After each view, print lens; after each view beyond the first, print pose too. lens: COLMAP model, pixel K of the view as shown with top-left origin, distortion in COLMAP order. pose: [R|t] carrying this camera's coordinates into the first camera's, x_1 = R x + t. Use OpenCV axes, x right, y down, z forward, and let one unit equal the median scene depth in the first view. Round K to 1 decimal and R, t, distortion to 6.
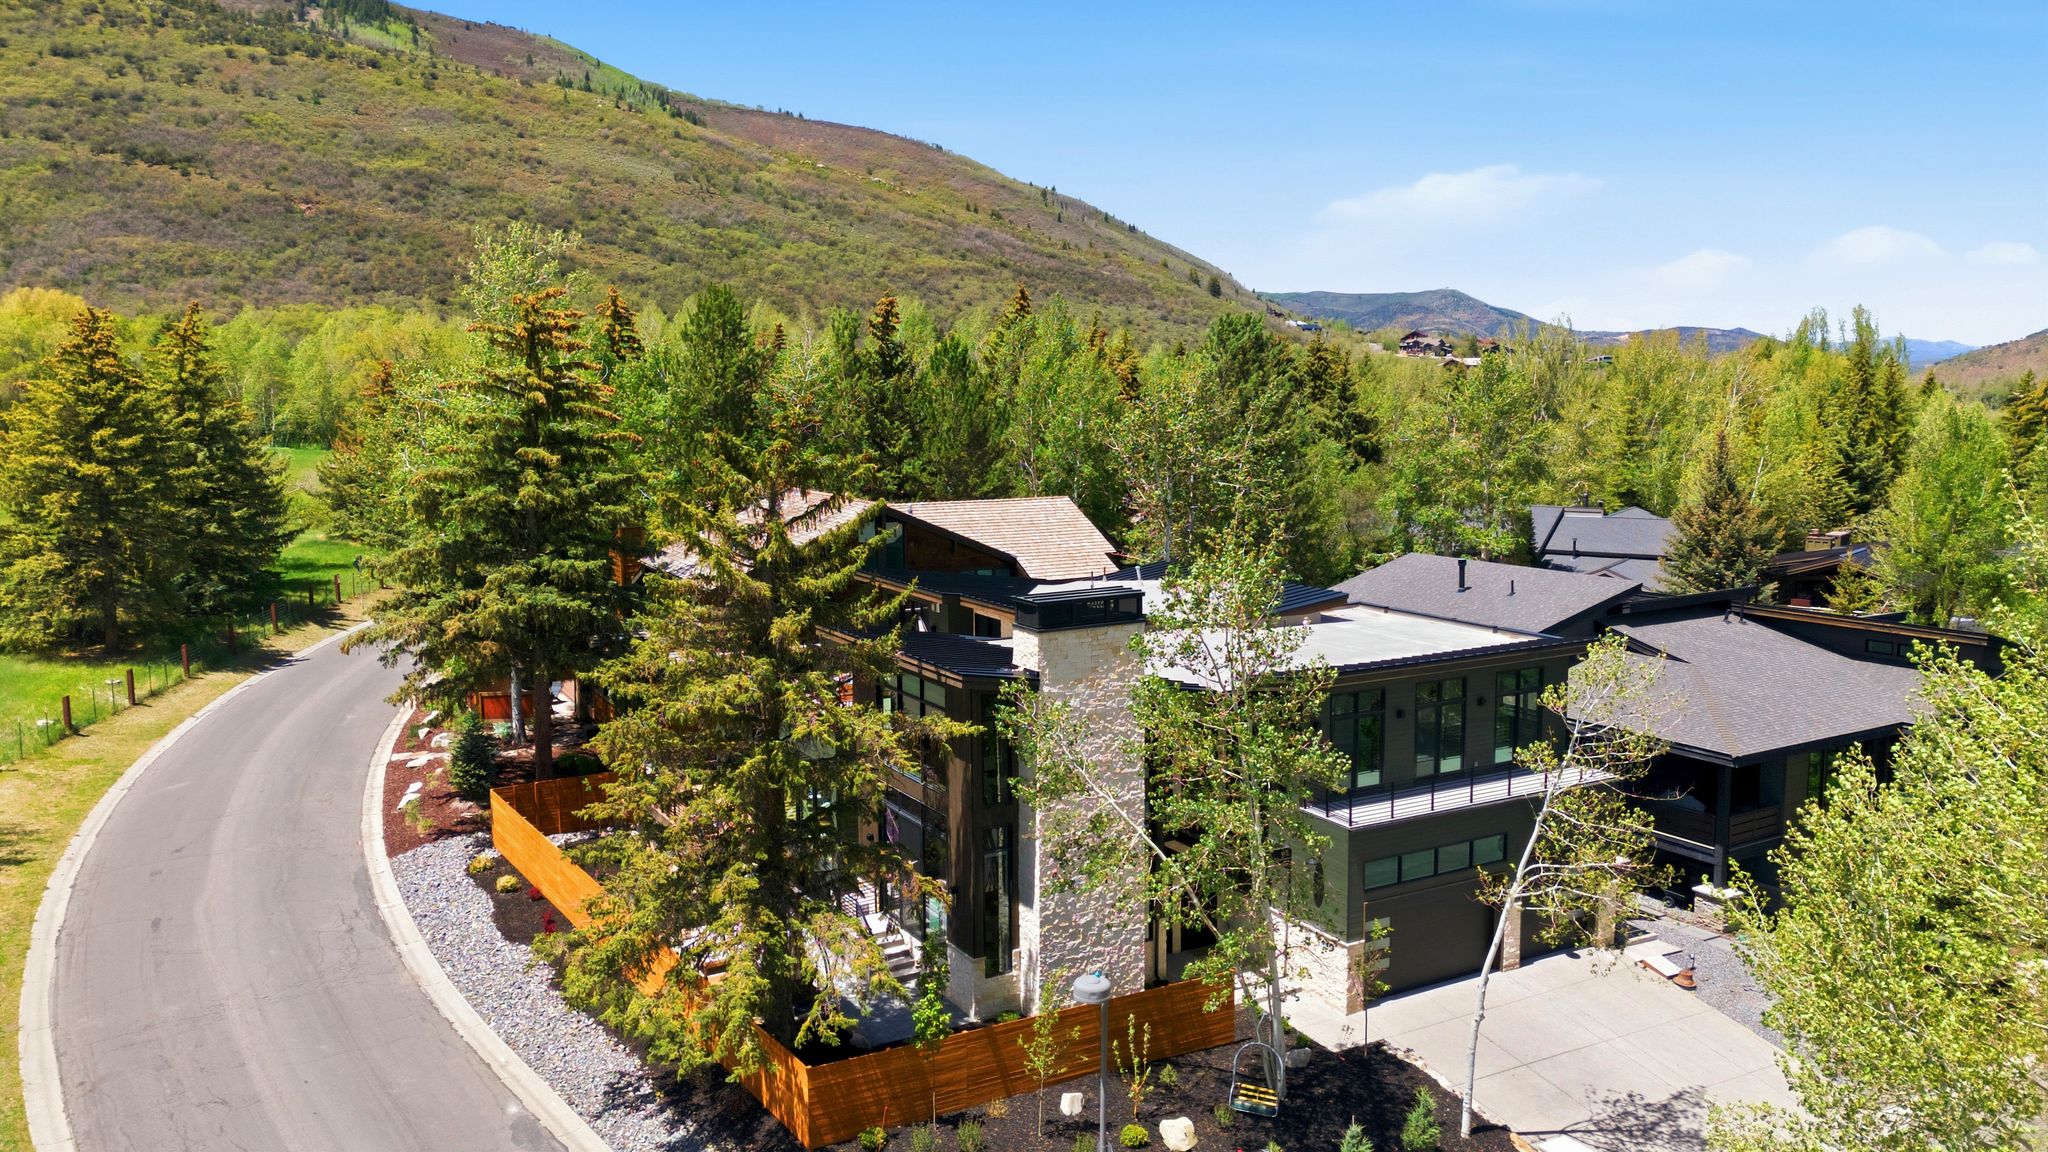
lens RADIAL K [[1464.4, 0, 1022.2], [0, 1464.4, 529.2], [0, 0, 1]] dist [0.028815, -0.004277]
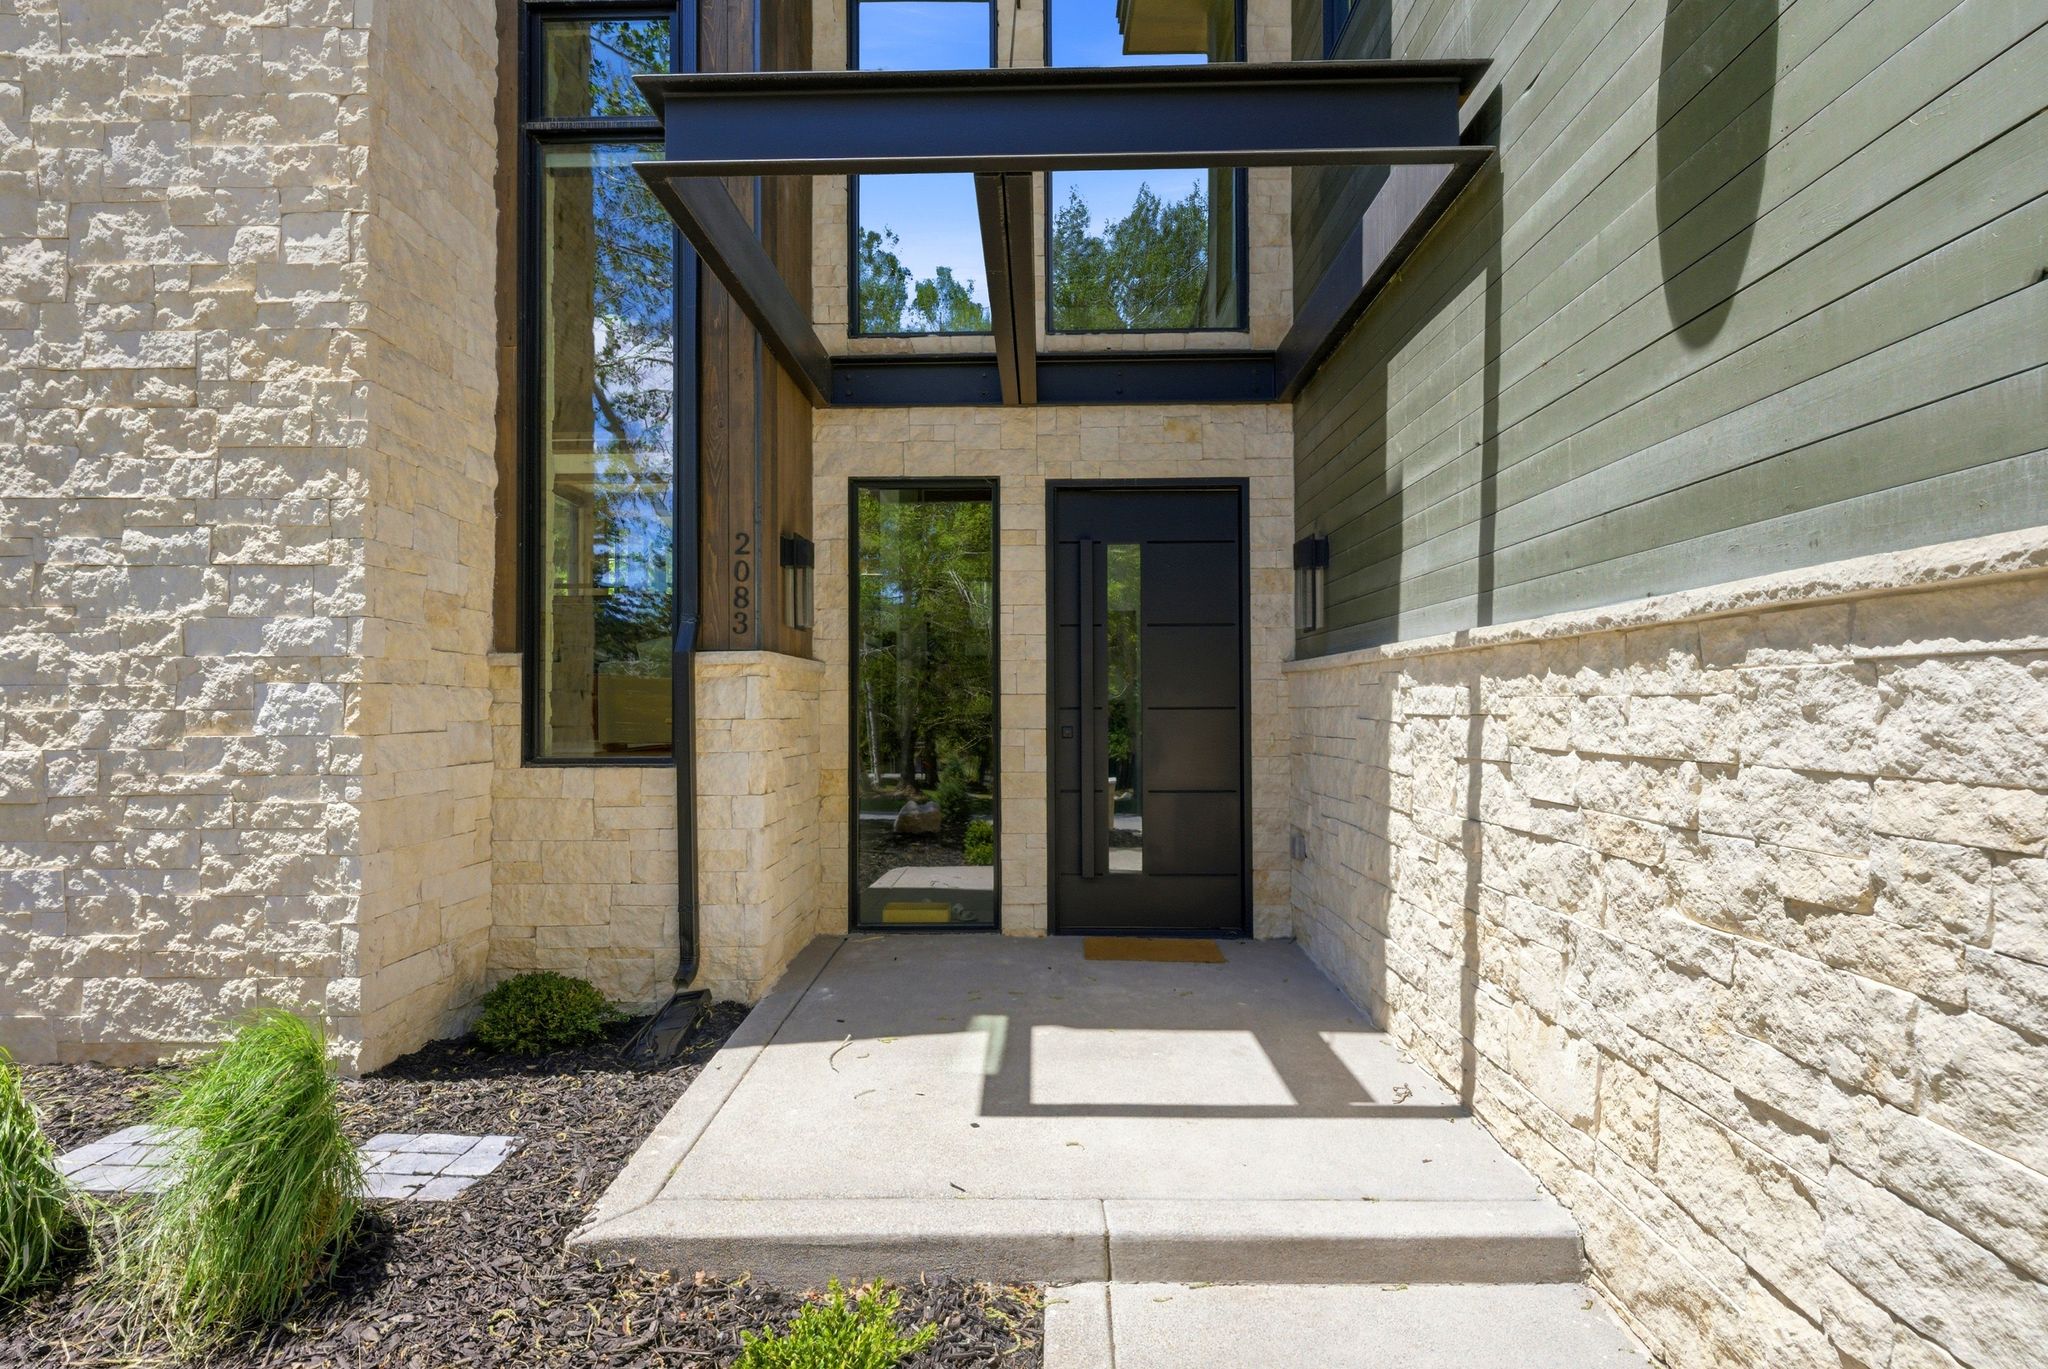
lens RADIAL K [[1016.4, 0, 1025.4], [0, 1016.4, 691.6], [0, 0, 1]] dist [0.012309, 0.000293]
pose [[0.862799, -0.003592, -0.505535, 0.198123], [-0.052243, 0.993988, -0.096225, 0.288686], [0.502841, 0.109433, 0.857424, 0.935956]]
